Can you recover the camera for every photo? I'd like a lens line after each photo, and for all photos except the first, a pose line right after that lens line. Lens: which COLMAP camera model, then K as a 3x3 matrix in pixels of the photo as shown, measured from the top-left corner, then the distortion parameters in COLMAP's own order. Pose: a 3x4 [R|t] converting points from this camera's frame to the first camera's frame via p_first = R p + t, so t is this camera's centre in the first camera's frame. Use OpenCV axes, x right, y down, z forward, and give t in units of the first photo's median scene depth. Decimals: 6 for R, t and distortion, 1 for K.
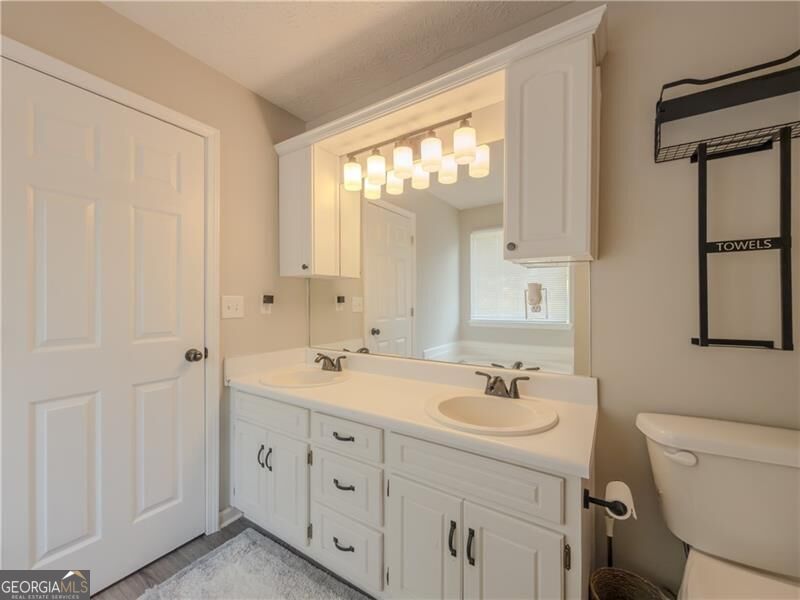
lens RADIAL K [[324.6, 0, 401.3], [0, 324.6, 300.9], [0, 0, 1]] dist [0.001545, 0.000399]
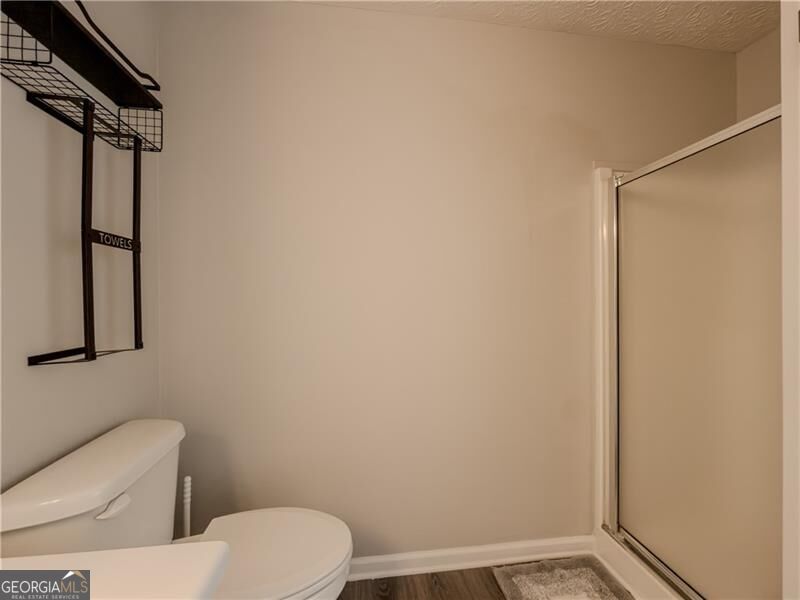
lens RADIAL K [[324.6, 0, 401.3], [0, 324.6, 300.9], [0, 0, 1]] dist [0.001545, 0.000399]
pose [[-0.656554, -0.005368, 0.754260, -0.152650], [-0.002534, 0.999985, 0.004911, -0.010553], [-0.754275, 0.001313, -0.656558, 0.972191]]
